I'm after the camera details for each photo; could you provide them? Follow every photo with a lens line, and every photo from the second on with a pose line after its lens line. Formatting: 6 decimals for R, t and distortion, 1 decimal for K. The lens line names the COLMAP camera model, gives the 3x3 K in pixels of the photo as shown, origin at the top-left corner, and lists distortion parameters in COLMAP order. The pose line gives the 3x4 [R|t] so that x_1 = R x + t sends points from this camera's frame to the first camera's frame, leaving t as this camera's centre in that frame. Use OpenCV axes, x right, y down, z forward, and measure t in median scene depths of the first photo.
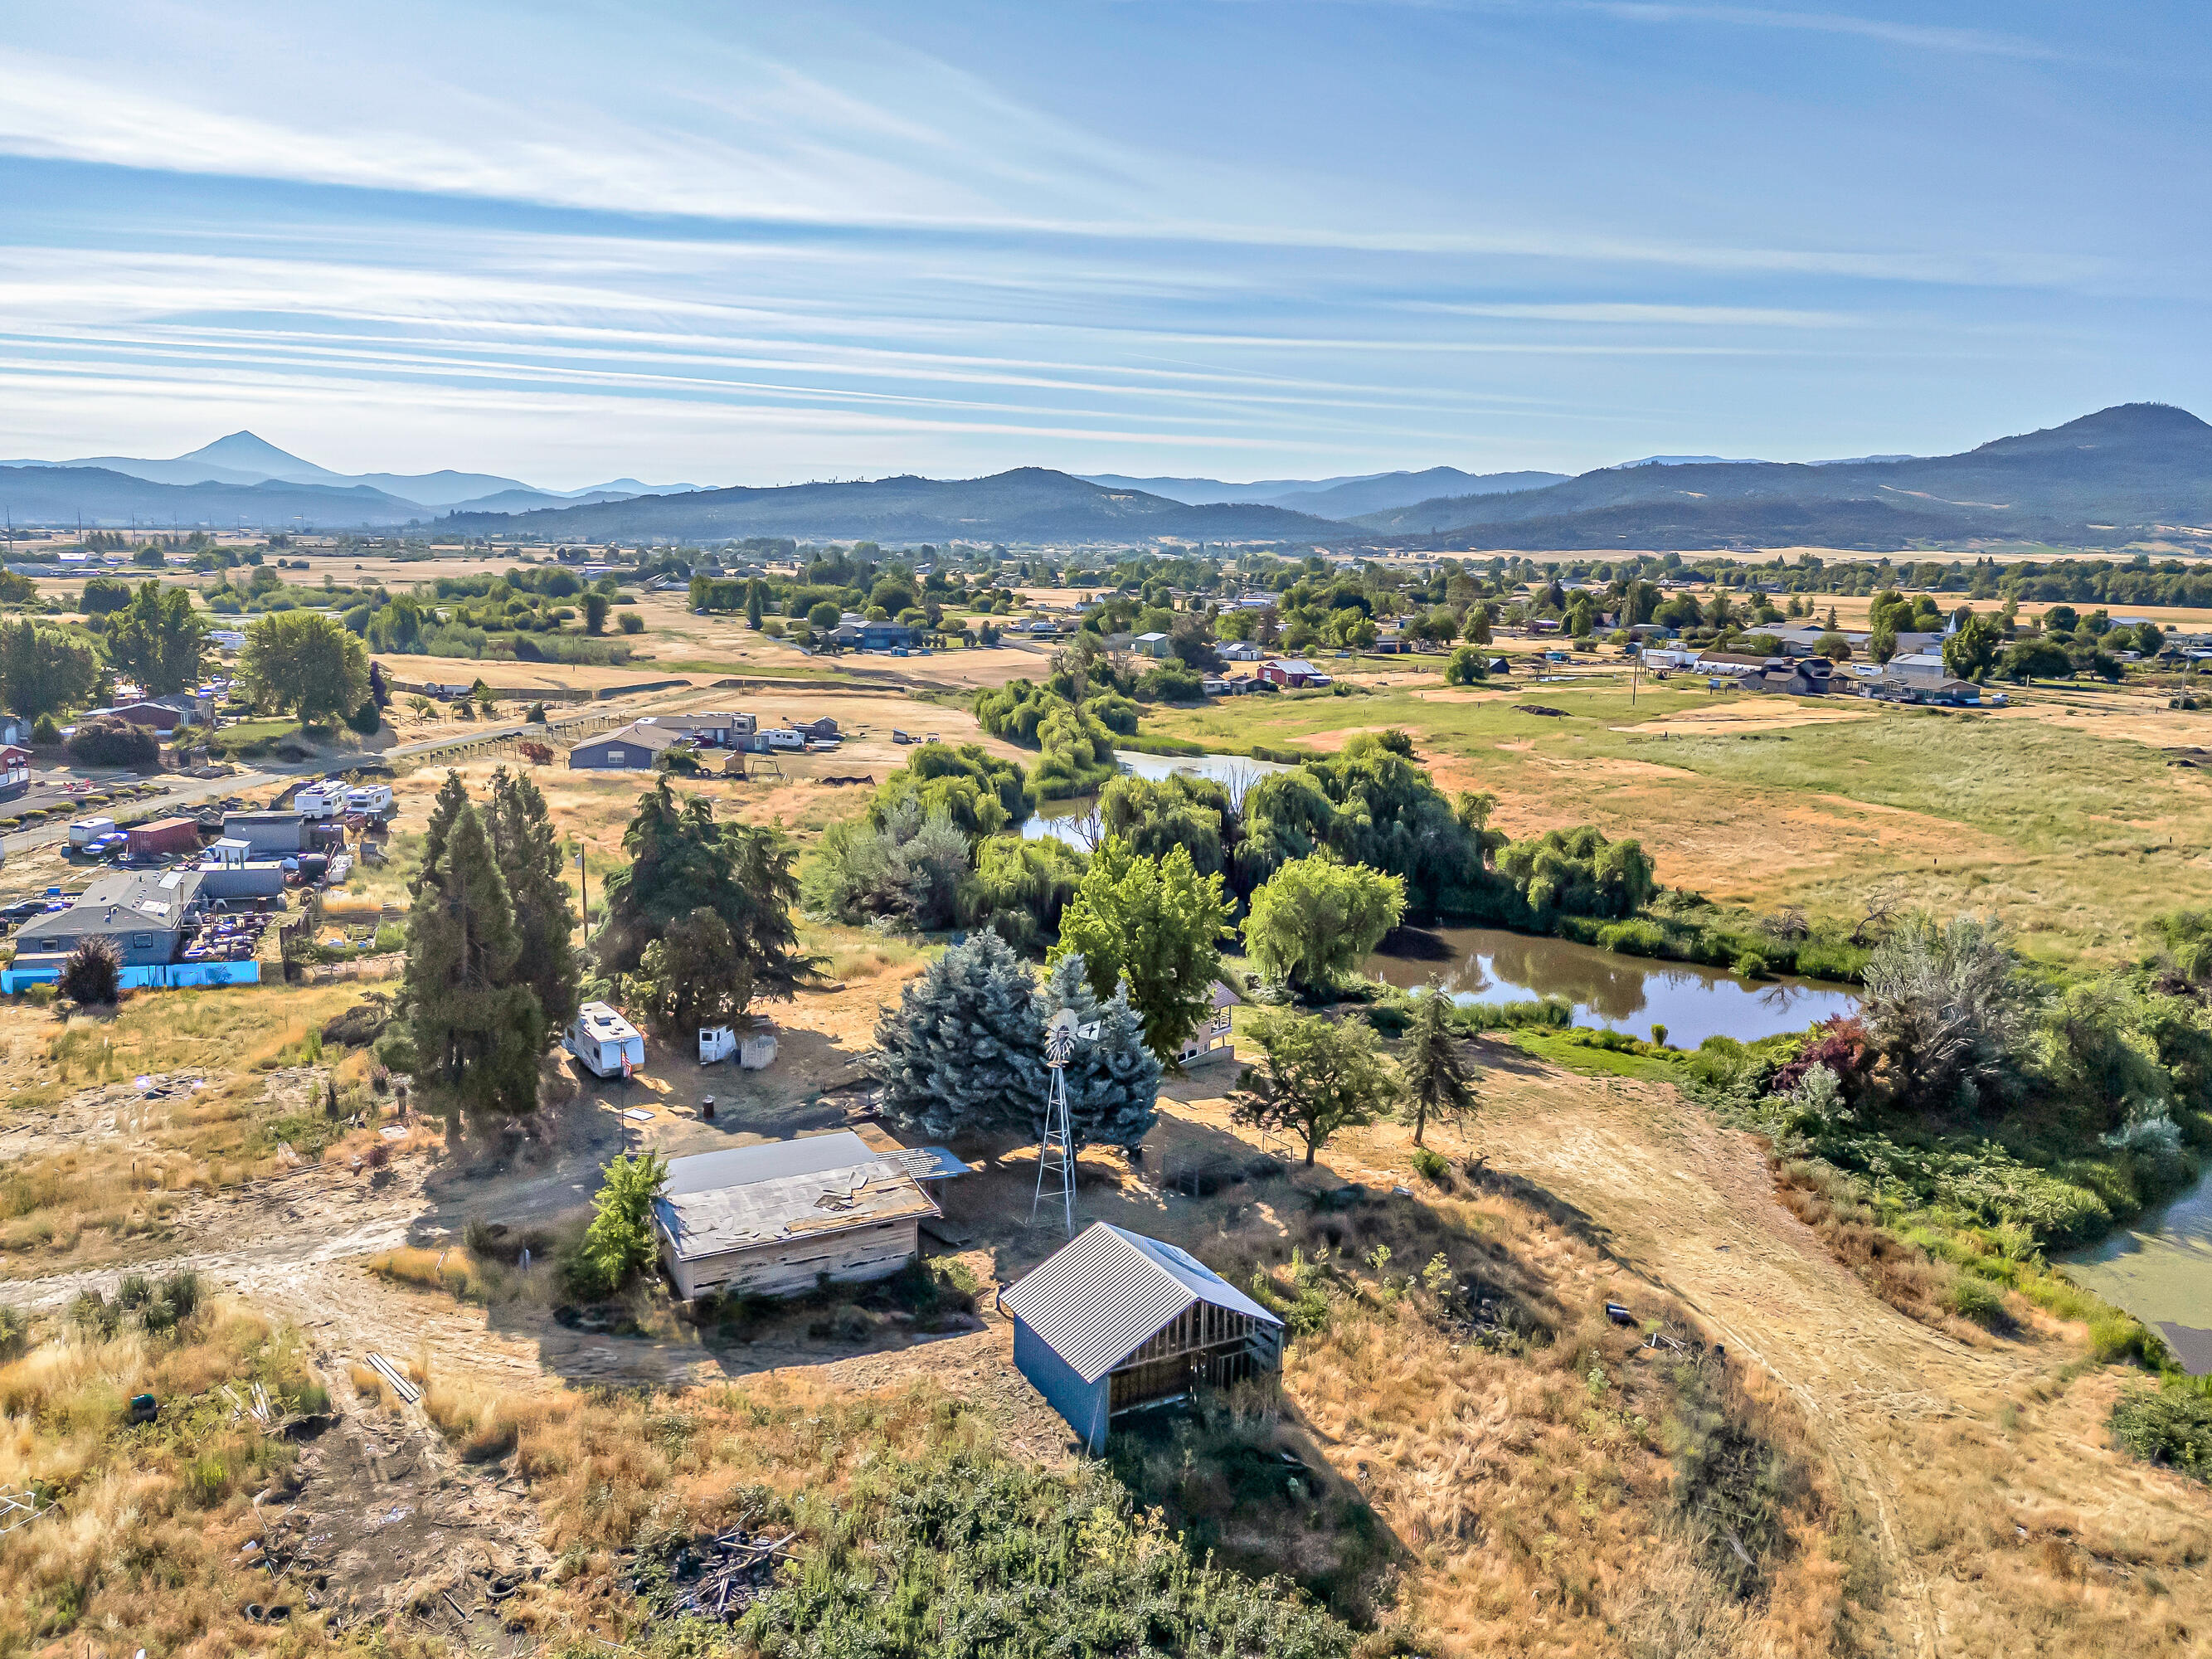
lens RADIAL K [[1615.8, 0, 1093.5], [0, 1615.8, 831.2], [0, 0, 1]] dist [0.104185, -0.148212]
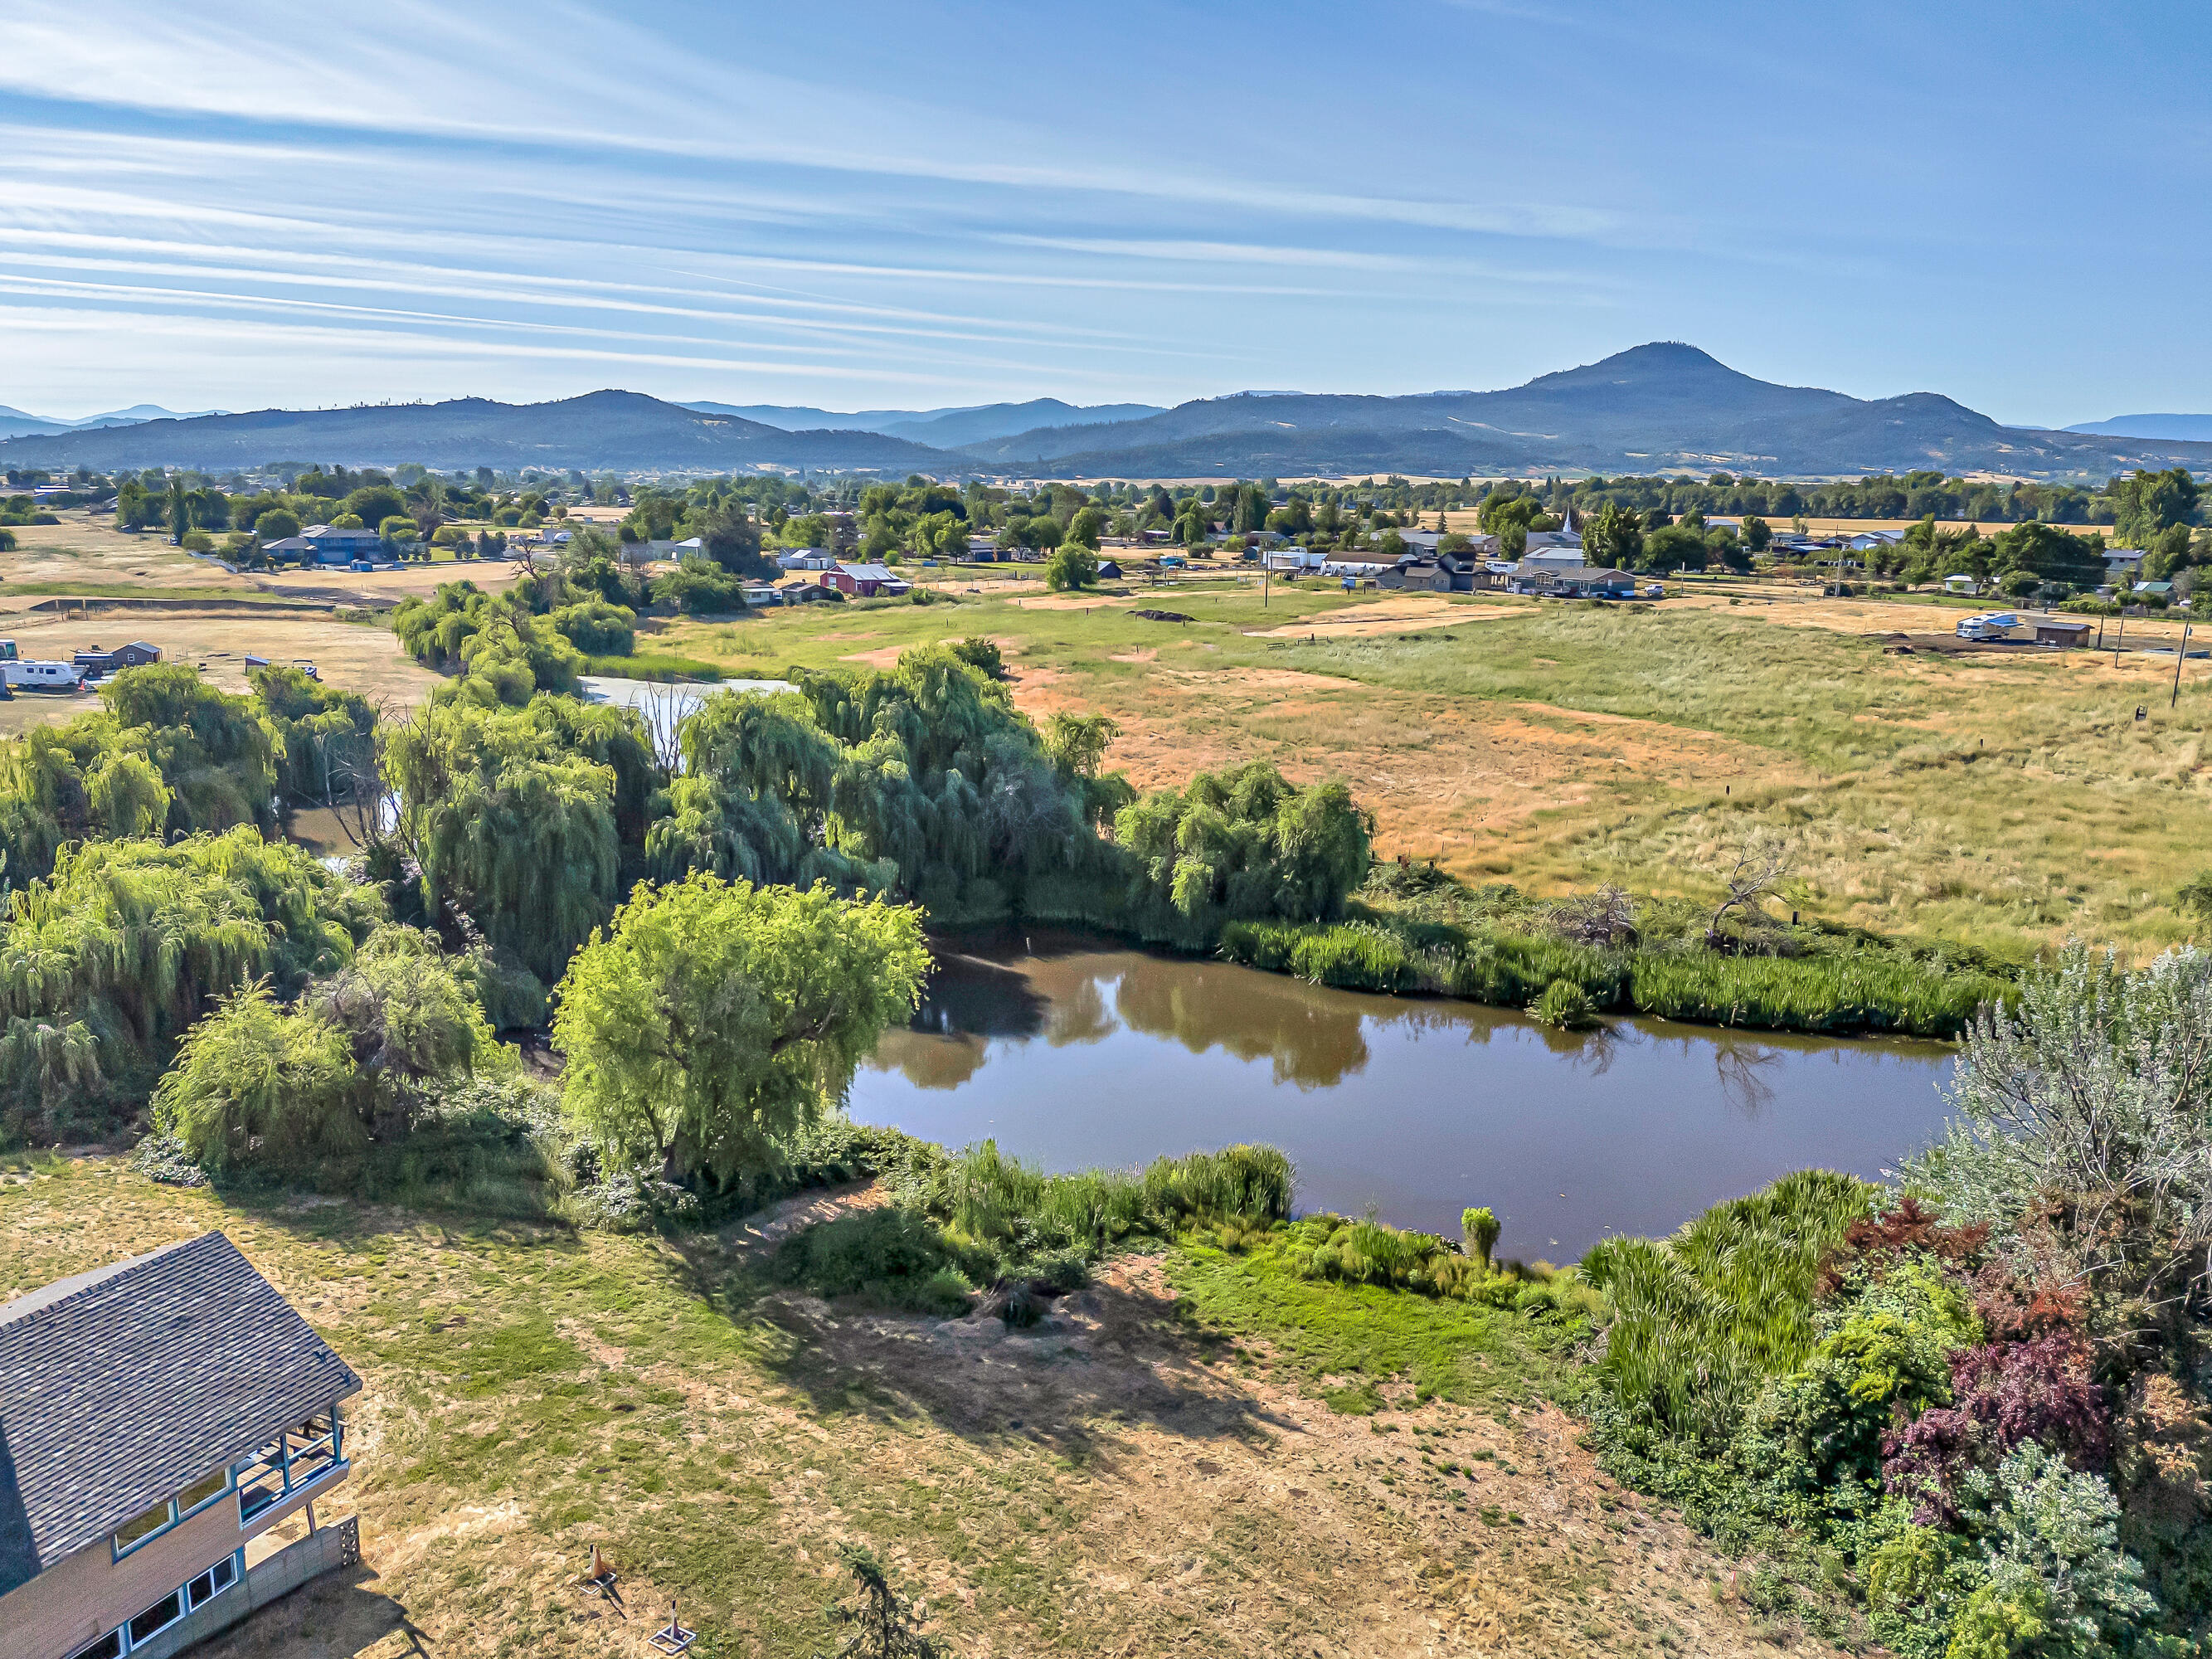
lens RADIAL K [[1630.3, 0, 1106.0], [0, 1630.3, 829.5], [0, 0, 1]] dist [0.075789, -0.071496]
pose [[0.971020, -0.054203, 0.232769, 0.051931], [0.045361, 0.998037, 0.043177, -0.003712], [-0.234653, -0.031367, 0.971573, 0.208322]]
